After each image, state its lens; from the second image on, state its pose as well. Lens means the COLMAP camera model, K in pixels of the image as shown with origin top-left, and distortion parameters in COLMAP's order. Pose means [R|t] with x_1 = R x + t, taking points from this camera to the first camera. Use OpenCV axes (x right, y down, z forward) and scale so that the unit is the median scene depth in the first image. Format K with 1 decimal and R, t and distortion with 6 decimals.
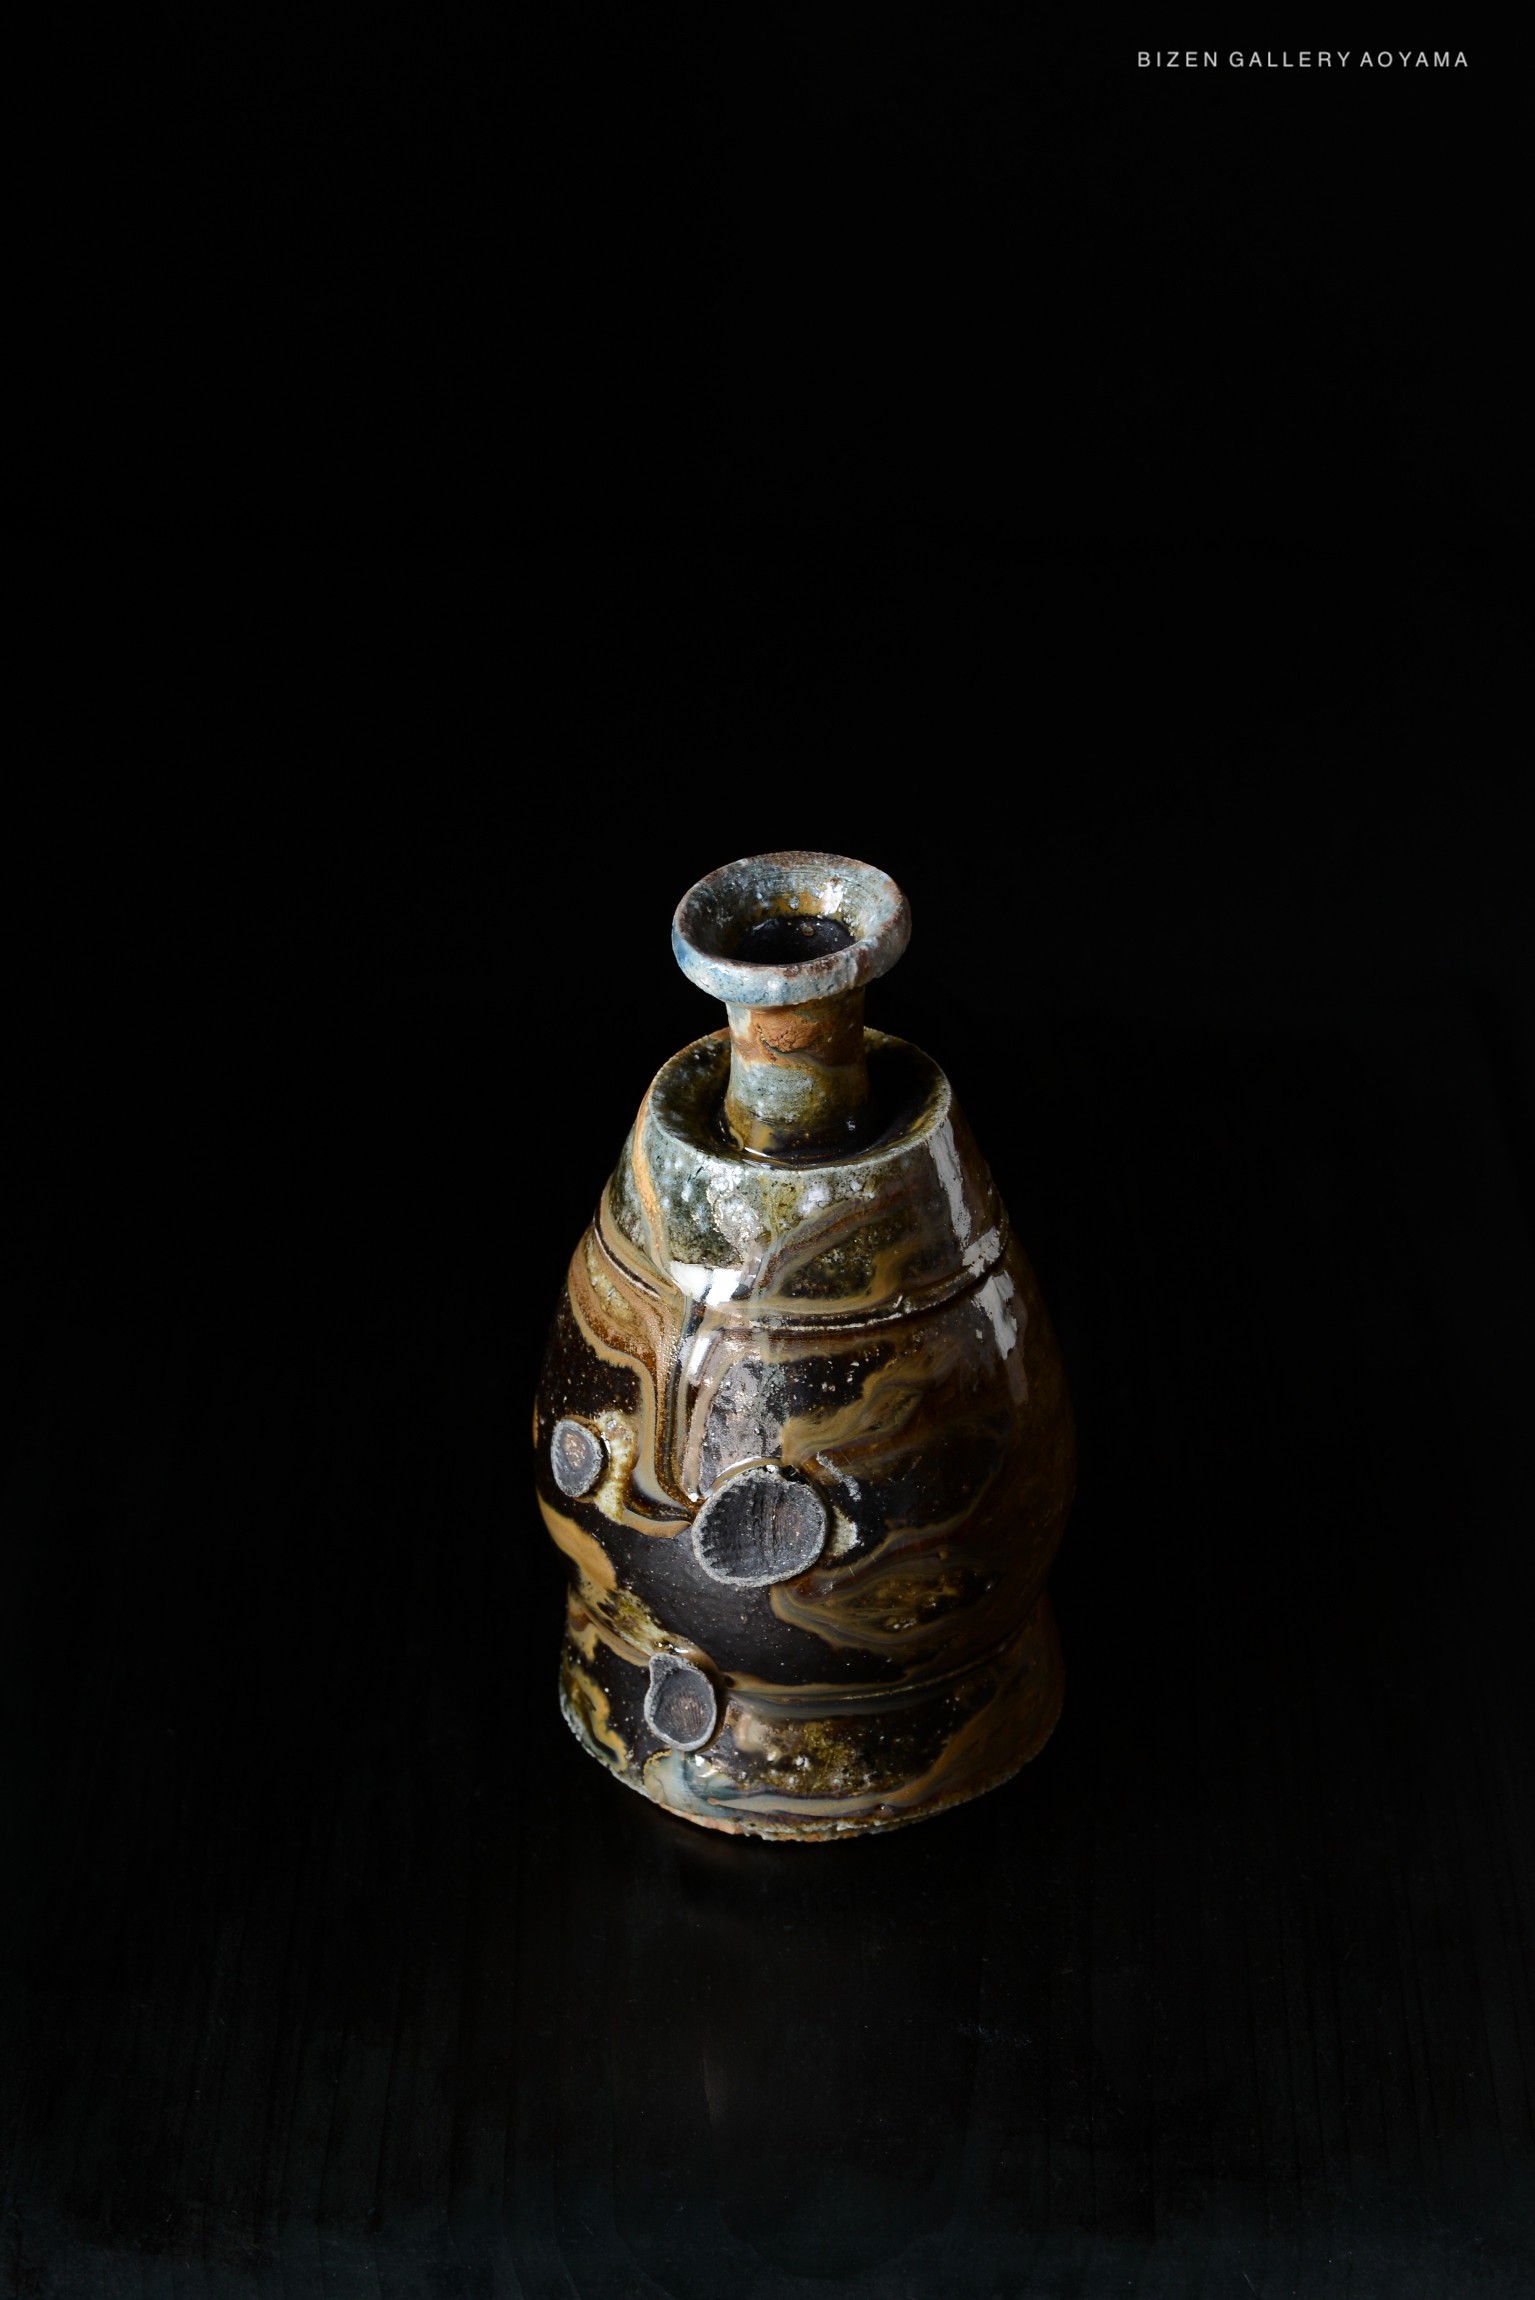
lens RADIAL K [[4742.6, 0, 767.5], [0, 4742.6, 1150.0], [0, 0, 1]] dist [0.085628, 0.053121]
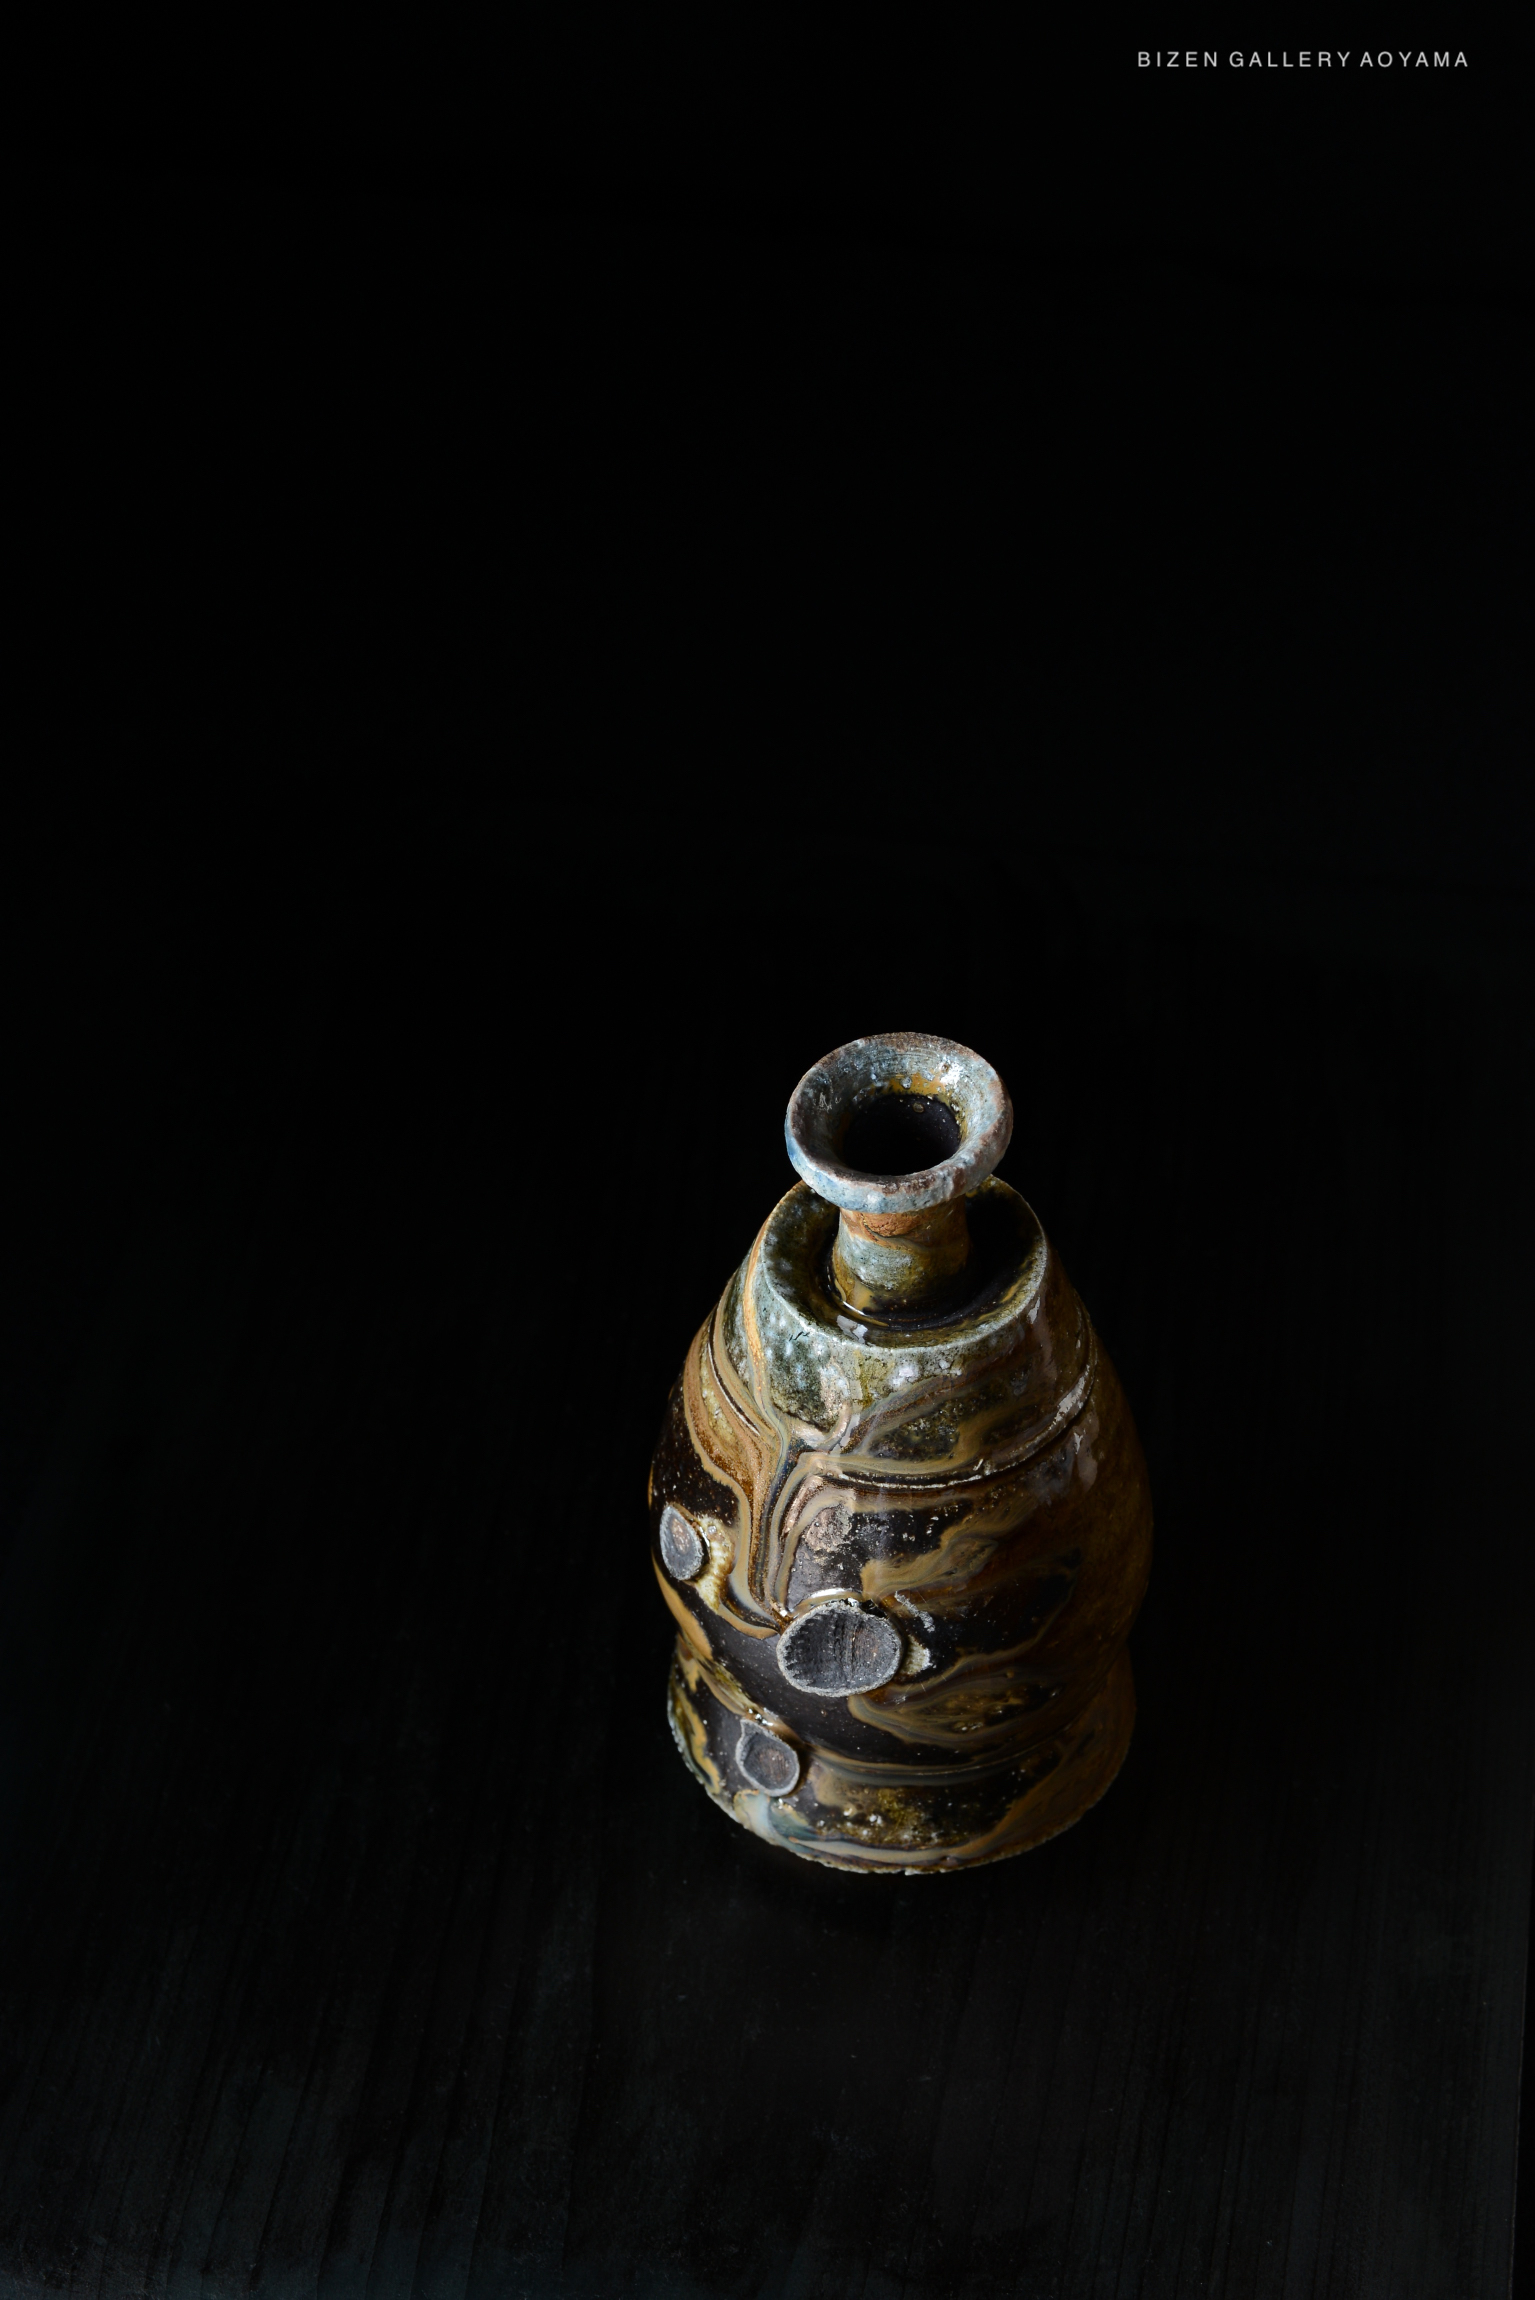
lens RADIAL K [[4742.6, 0, 767.5], [0, 4742.6, 1150.0], [0, 0, 1]] dist [0.085628, 0.053121]
pose [[0.995348, 0.069328, -0.066909, 0.046038], [-0.052665, 0.972997, 0.224727, -0.270709], [0.080682, -0.220158, 0.972122, -0.028617]]
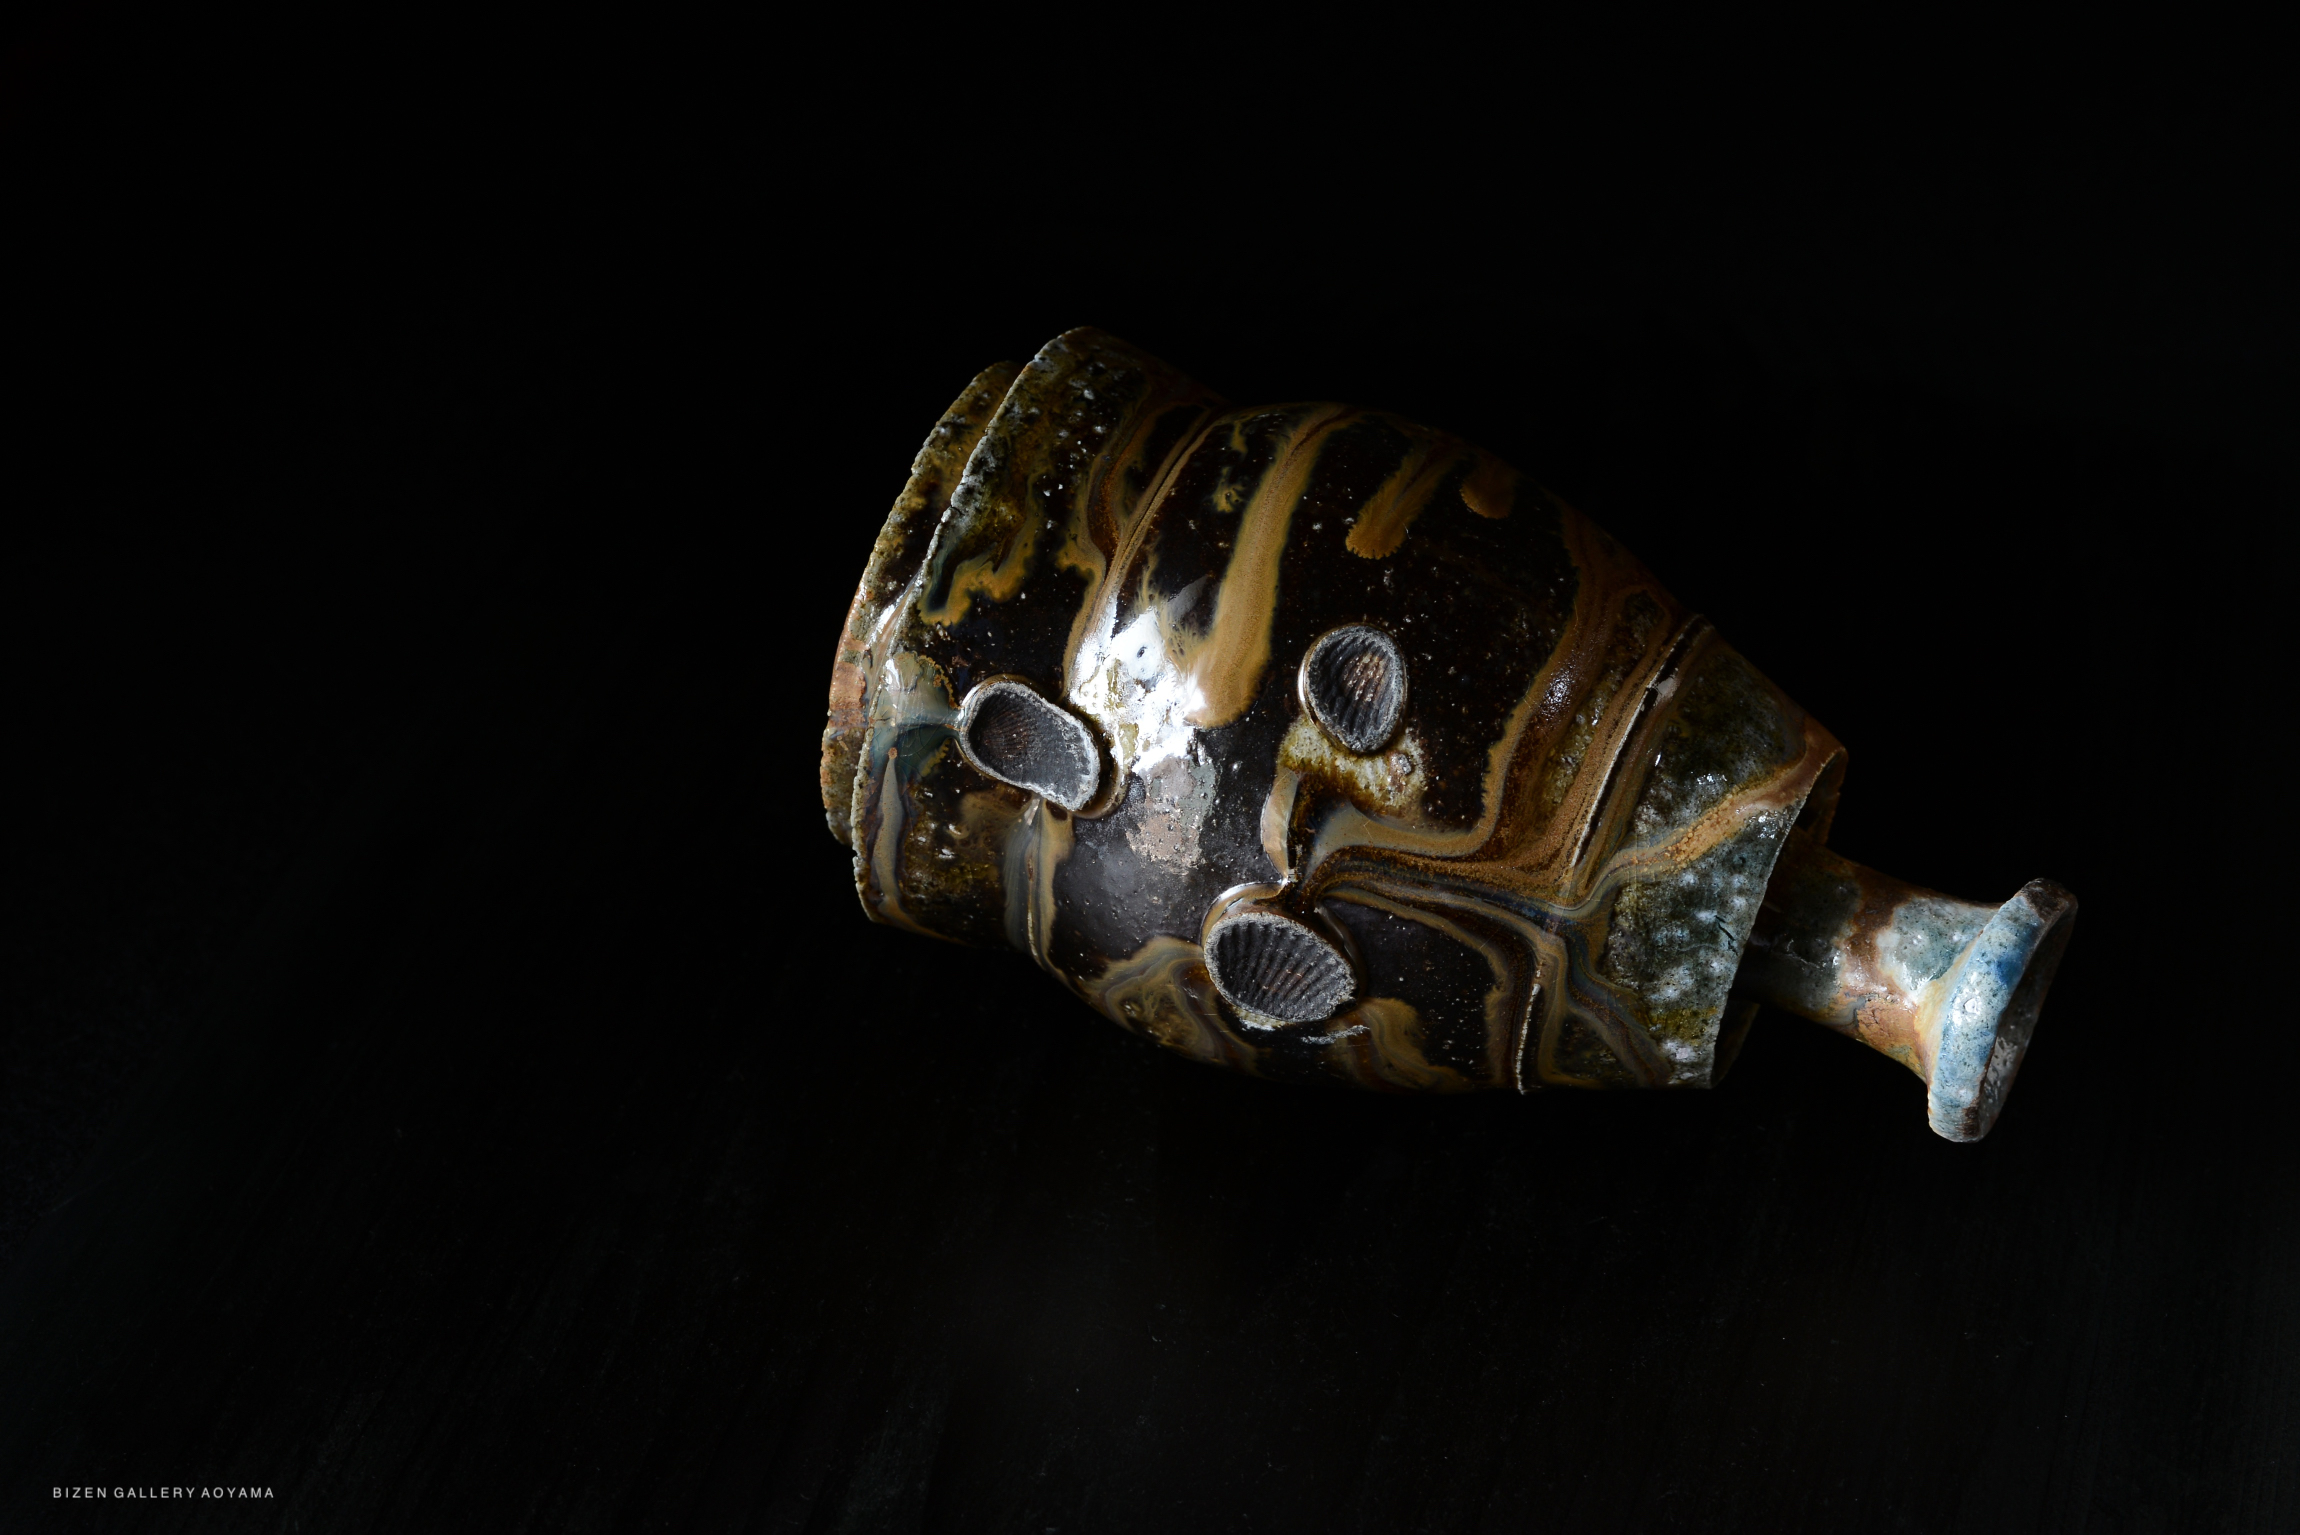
lens RADIAL K [[4742.6, 0, 1150.0], [0, 4742.6, 767.5], [0, 0, 1]] dist [0.085628, 0.053121]
pose [[-0.074774, 0.650644, 0.755693, -0.628116], [-0.991077, 0.035364, -0.128512, 0.202324], [-0.110340, -0.758559, 0.642194, 0.502510]]
